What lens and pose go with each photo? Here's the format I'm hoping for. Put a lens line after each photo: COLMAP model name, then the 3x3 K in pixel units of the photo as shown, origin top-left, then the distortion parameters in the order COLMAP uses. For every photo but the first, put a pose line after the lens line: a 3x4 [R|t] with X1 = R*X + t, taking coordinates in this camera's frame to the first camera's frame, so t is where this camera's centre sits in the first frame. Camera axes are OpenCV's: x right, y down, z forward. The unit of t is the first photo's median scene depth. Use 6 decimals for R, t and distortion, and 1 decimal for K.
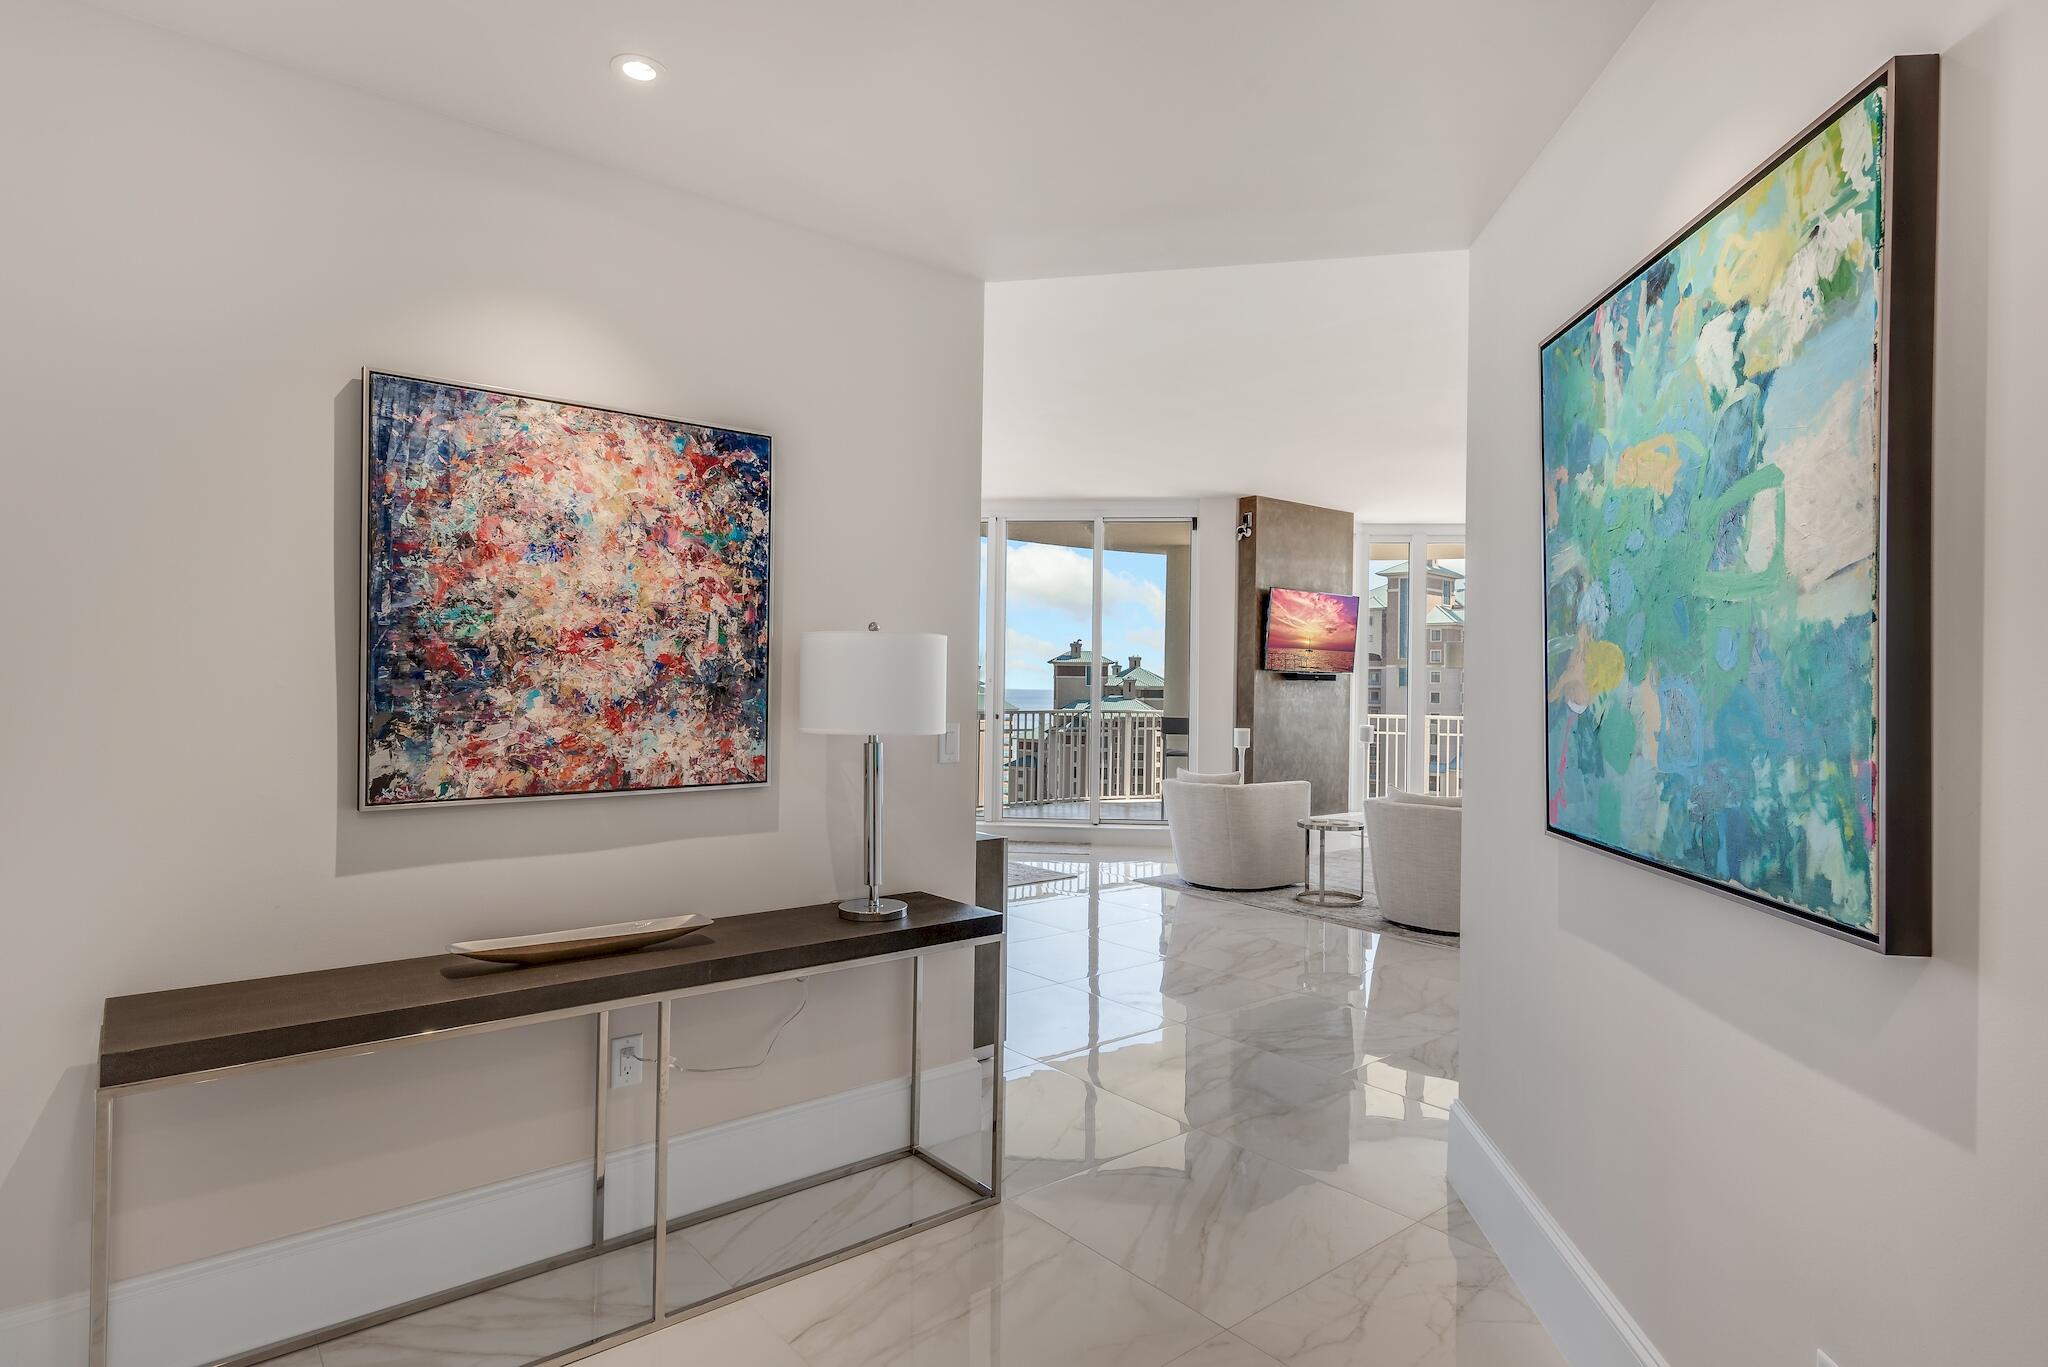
lens RADIAL K [[1092.4, 0, 1028.4], [0, 1092.4, 675.3], [0, 0, 1]] dist [0.000977, -0.000636]
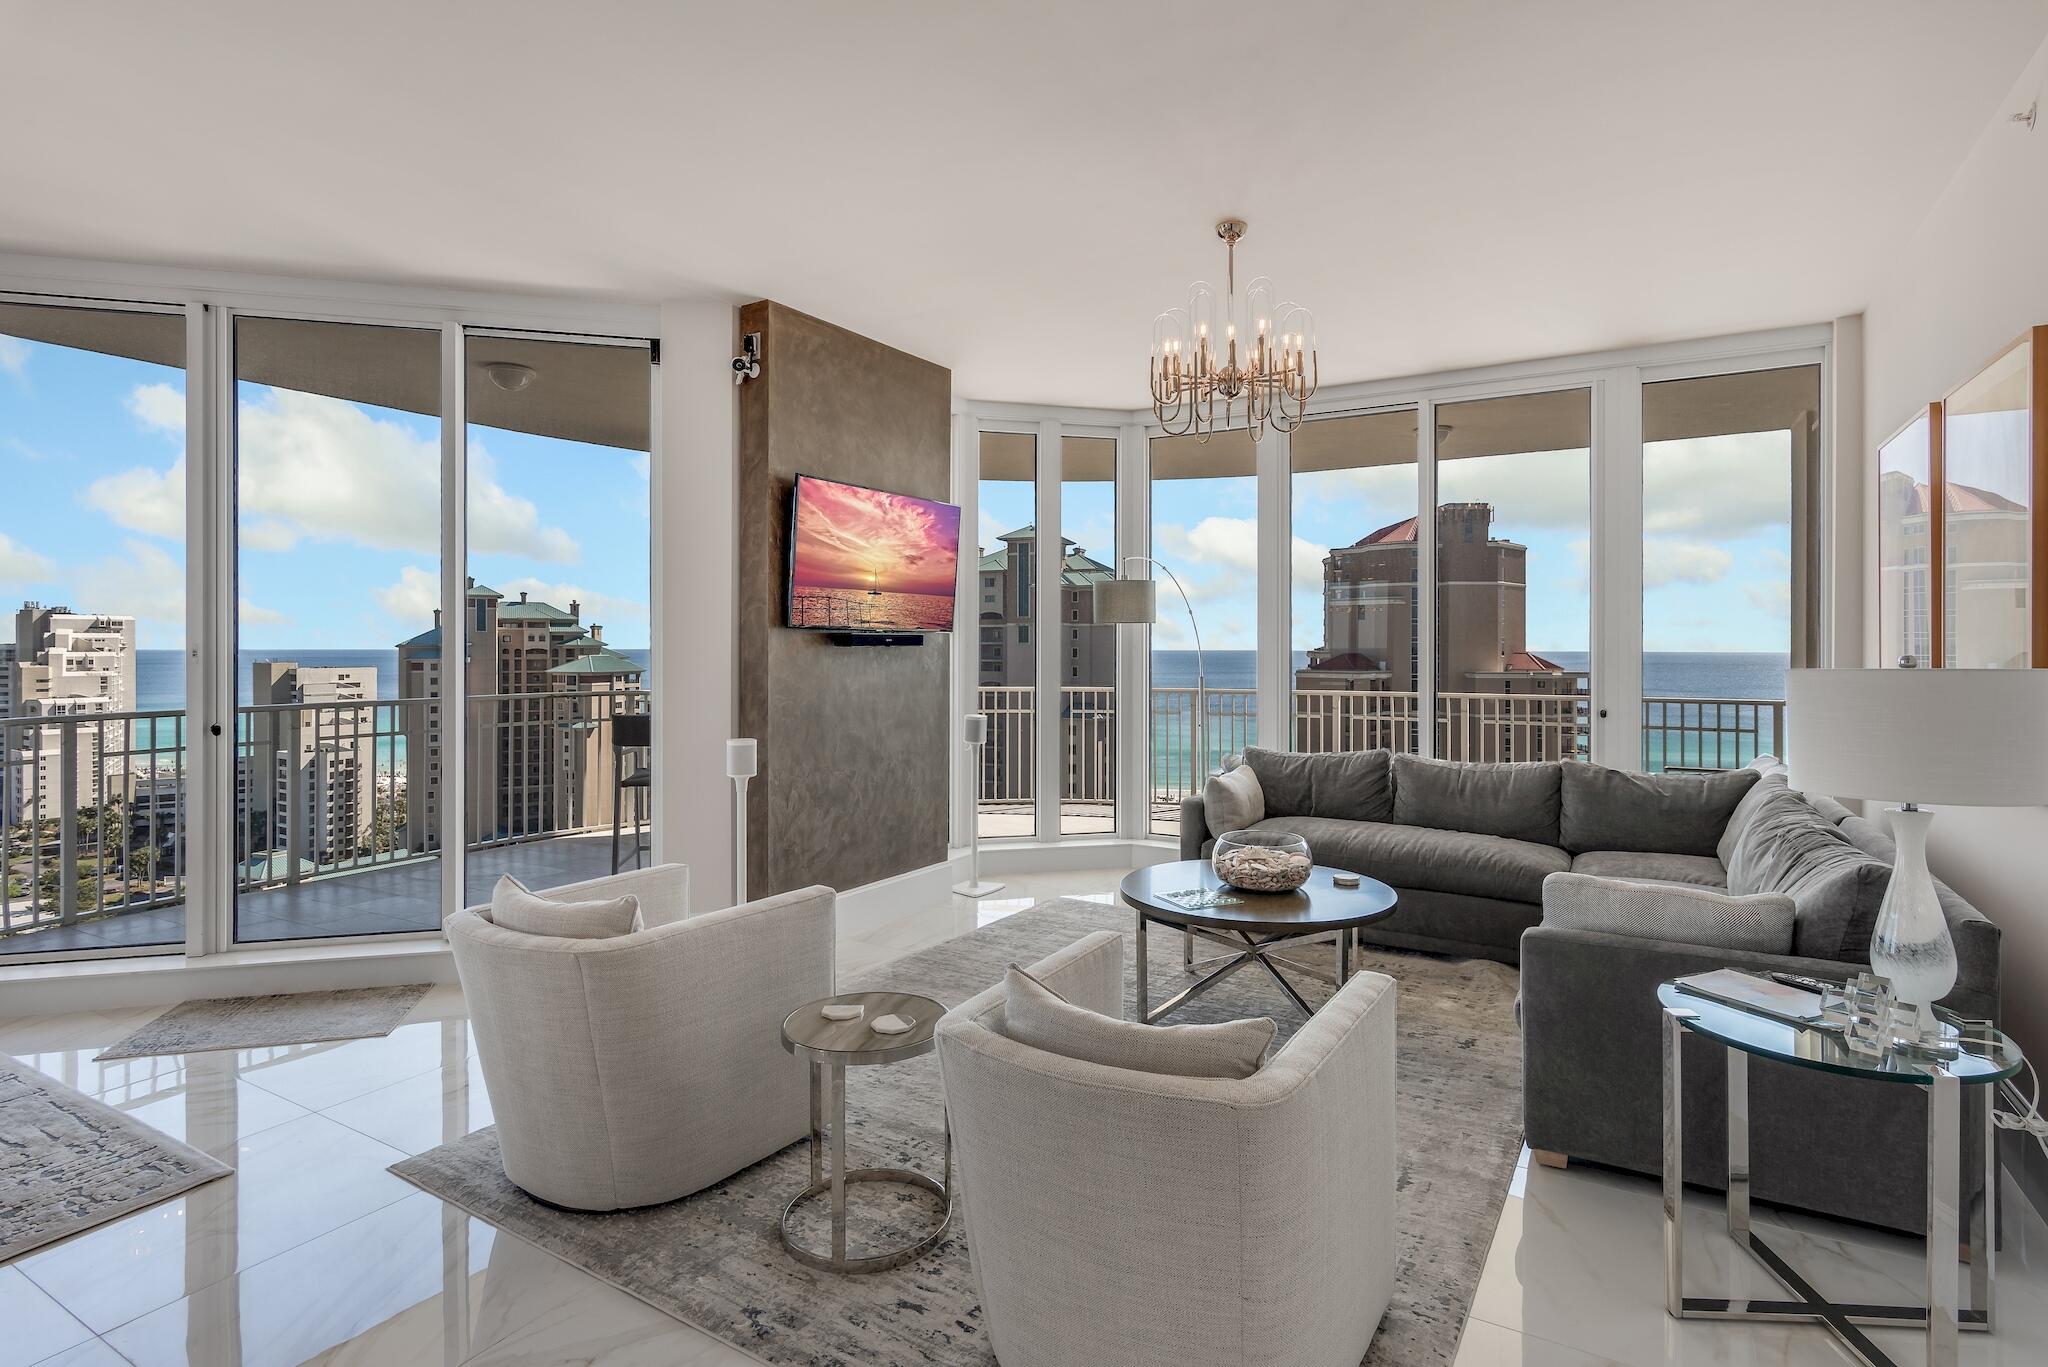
lens RADIAL K [[1038.2, 0, 1051.7], [0, 1038.2, 655.5], [0, 0, 1]] dist [0.001045, 0.000058]
pose [[0.936150, -0.015608, 0.351253, 0.152330], [0.008248, 0.999714, 0.022442, -0.001749], [-0.351503, -0.018112, 0.936011, 0.459225]]
